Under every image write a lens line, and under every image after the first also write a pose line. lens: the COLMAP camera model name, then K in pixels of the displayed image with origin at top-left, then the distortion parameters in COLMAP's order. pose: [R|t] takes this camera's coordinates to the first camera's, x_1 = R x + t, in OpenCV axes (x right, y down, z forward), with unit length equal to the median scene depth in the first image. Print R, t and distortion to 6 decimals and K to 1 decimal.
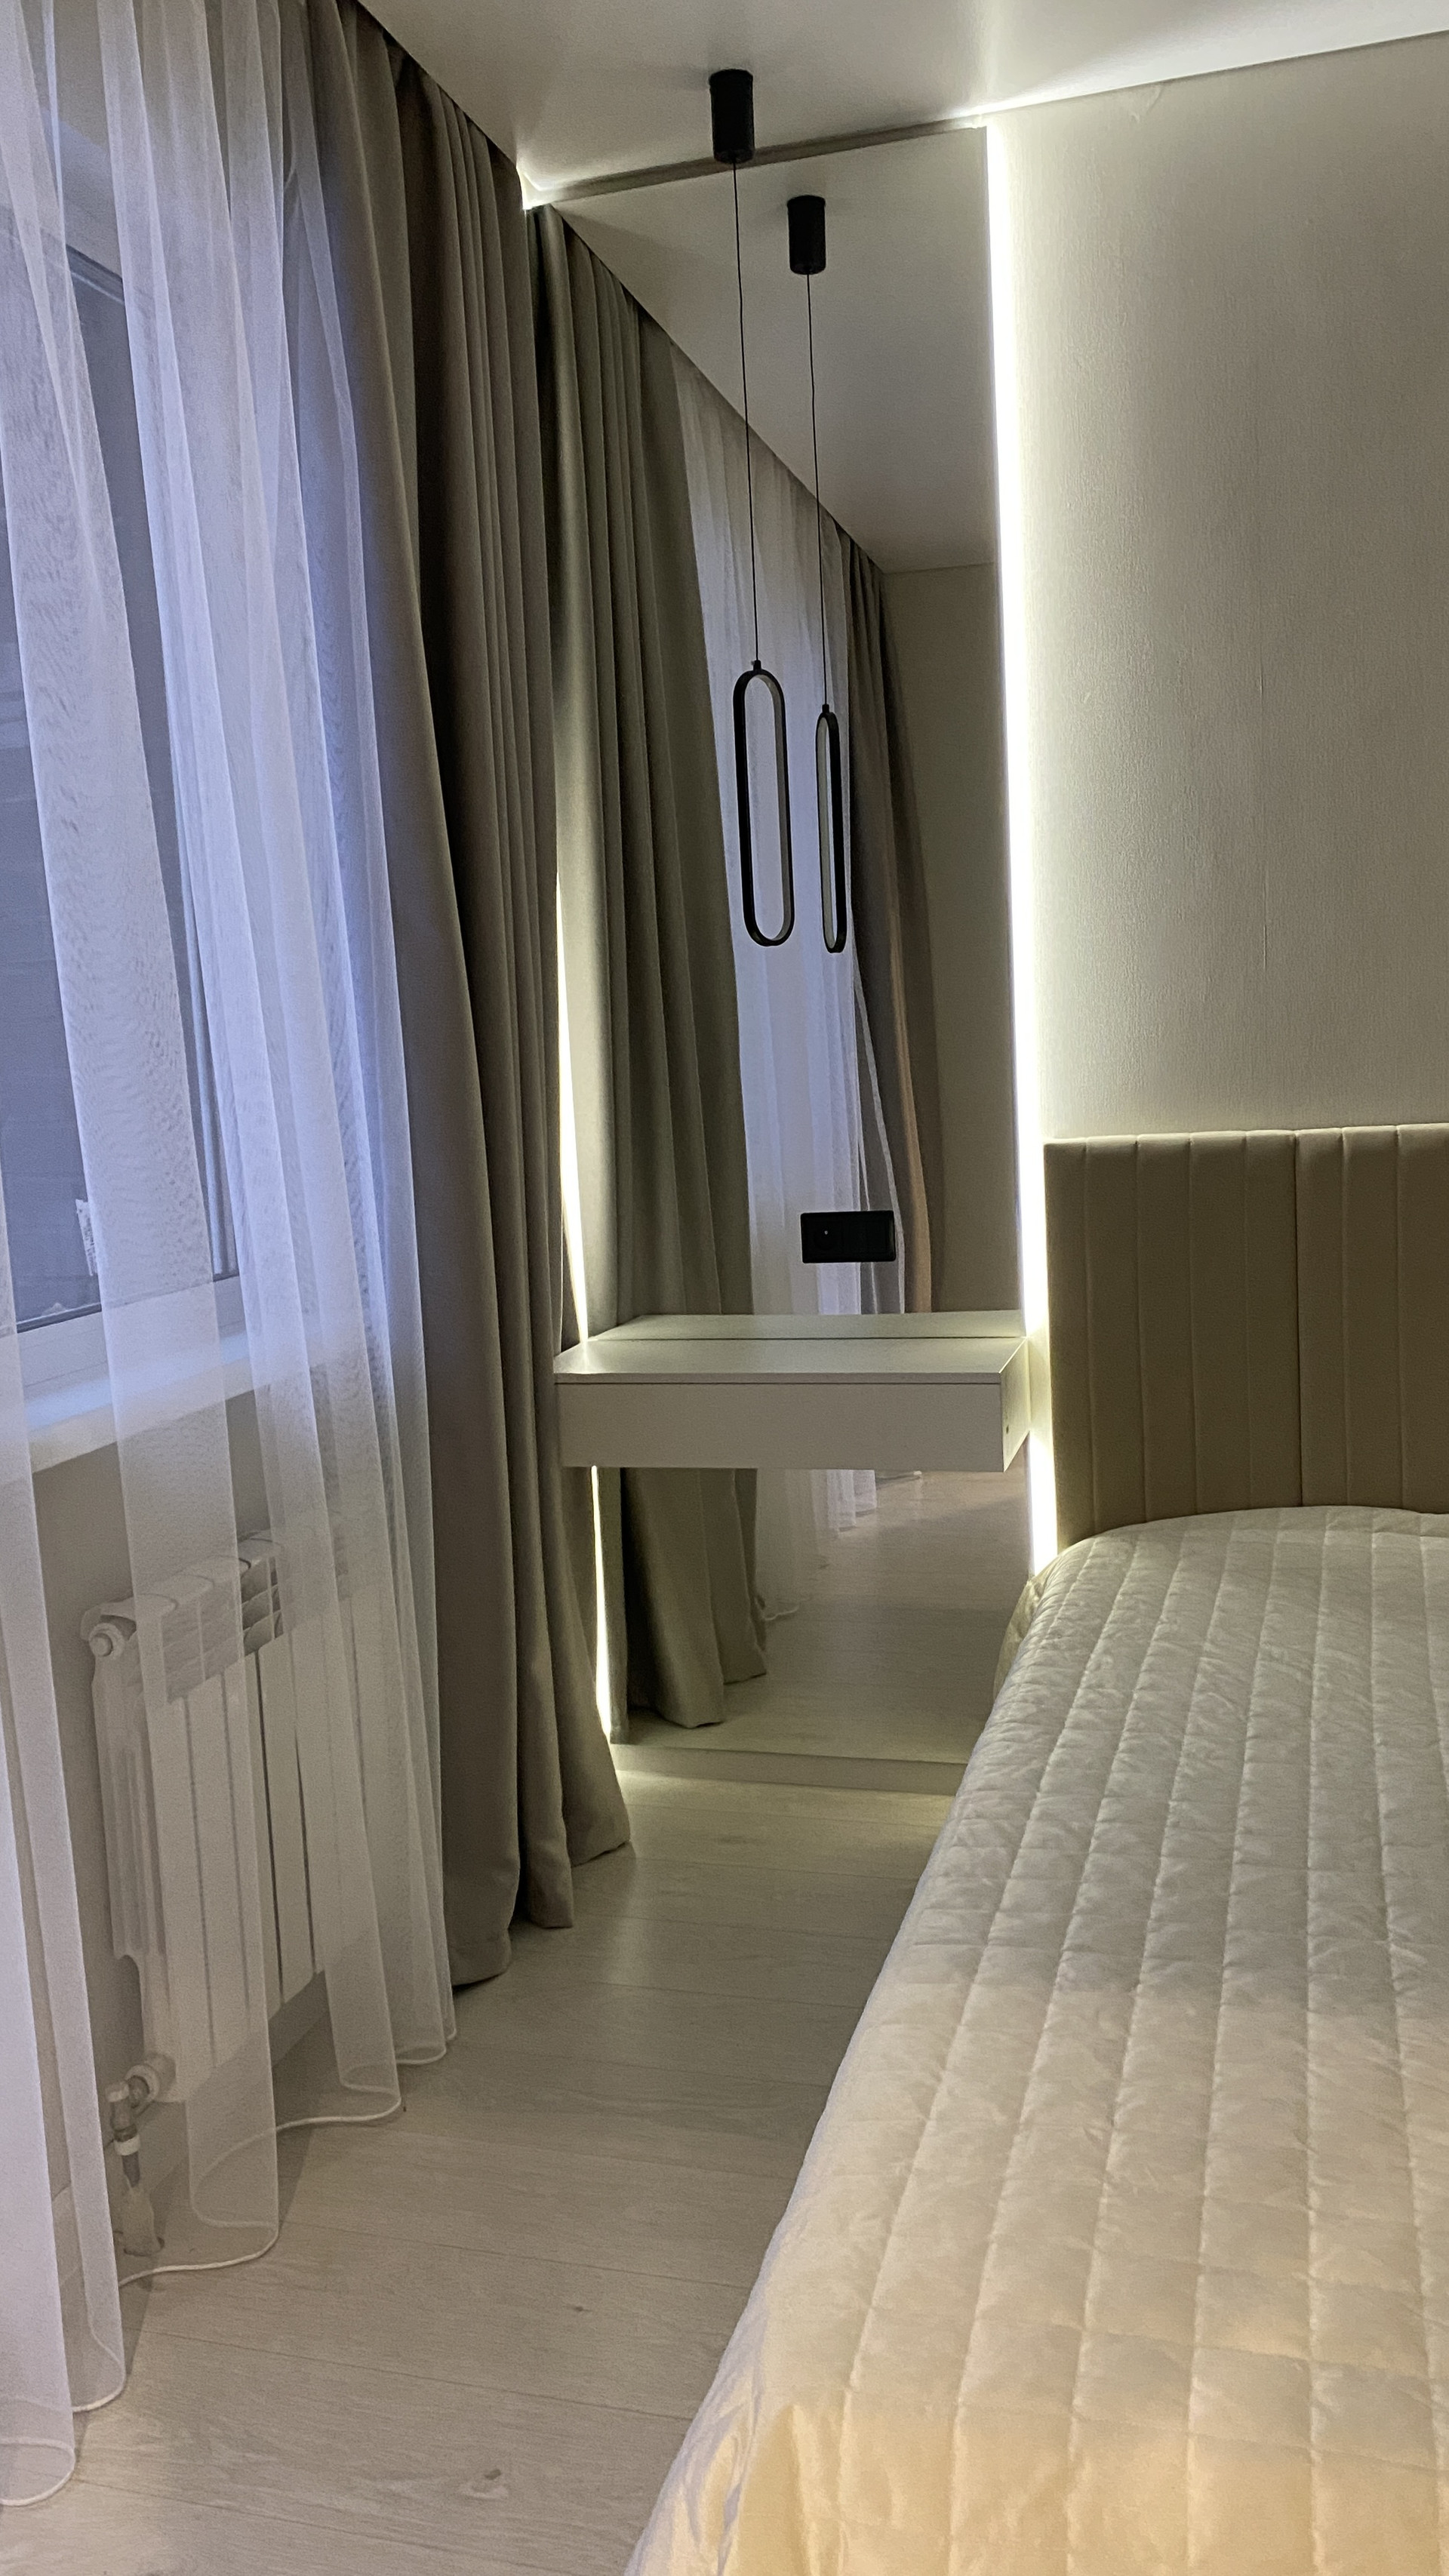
lens RADIAL K [[1970.6, 0, 719.0], [0, 1970.6, 1300.1], [0, 0, 1]] dist [-0.054677, 0.088983]
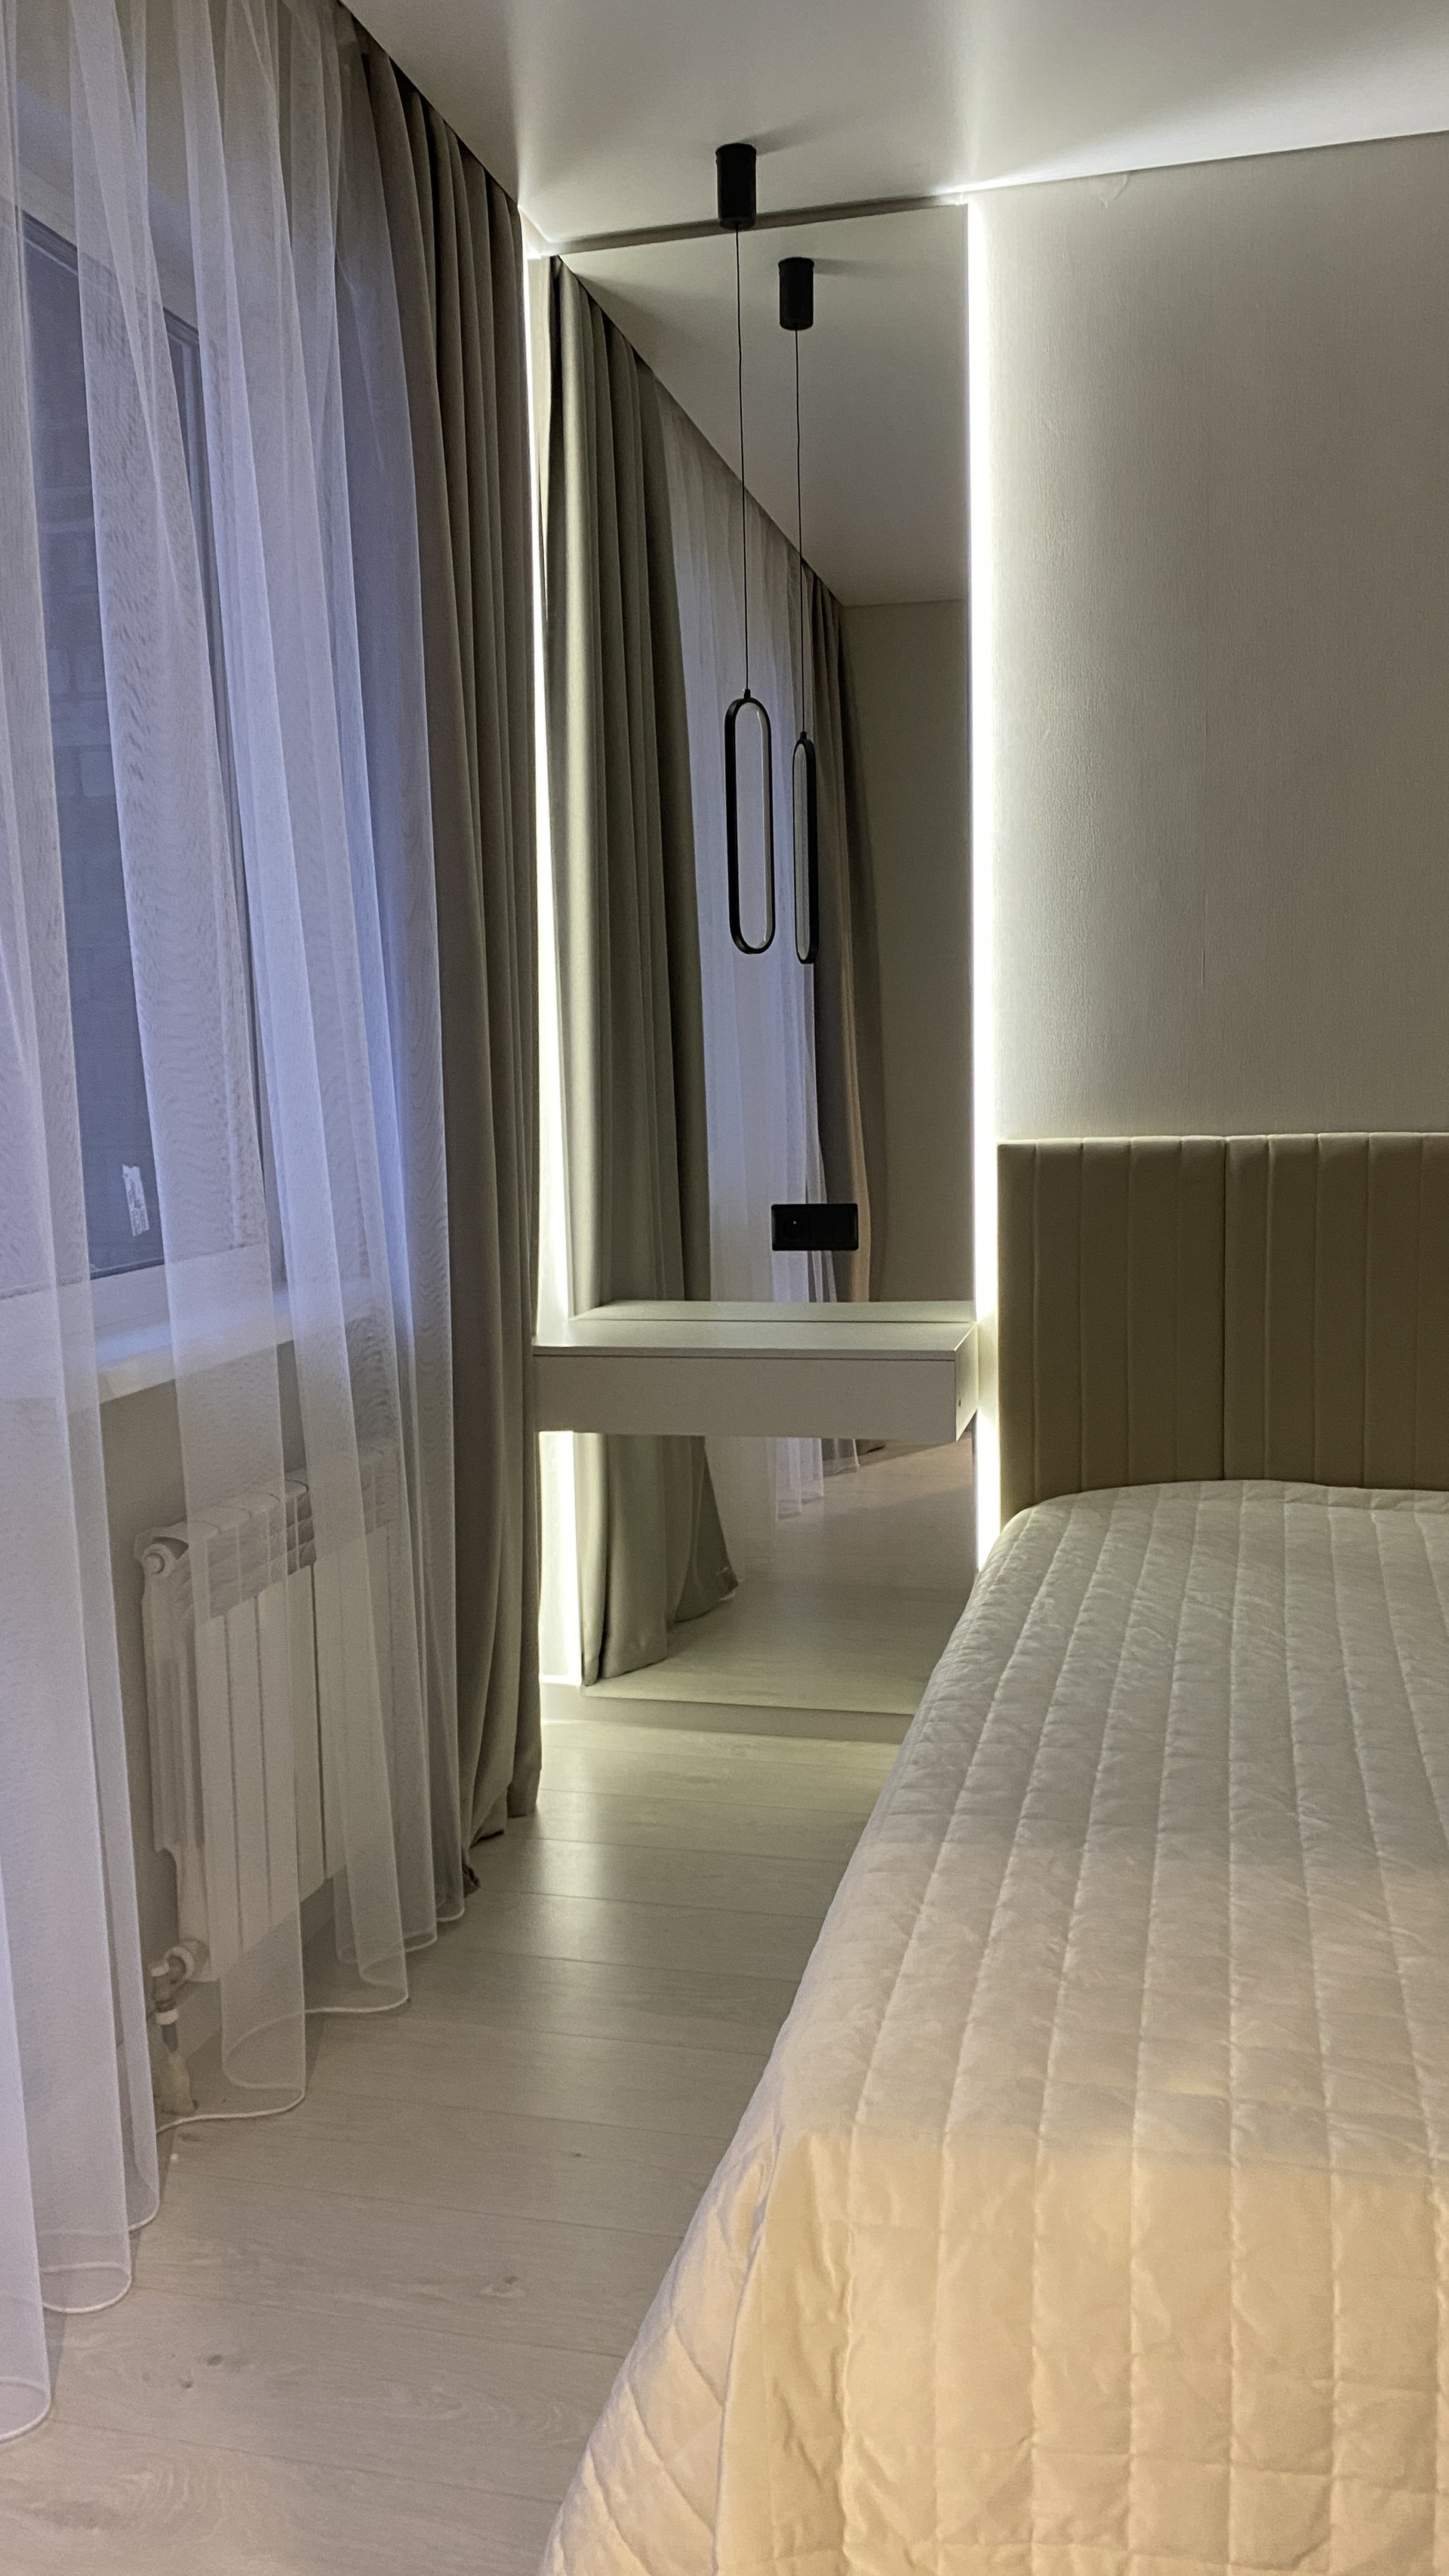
lens RADIAL K [[1920.8, 0, 731.4], [0, 1920.8, 1340.2], [0, 0, 1]] dist [-0.005338, -0.010108]
pose [[0.998960, 0.020374, 0.040779, -0.035690], [-0.020931, 0.999693, 0.013280, 0.028476], [-0.040495, -0.014120, 0.999080, -0.094733]]
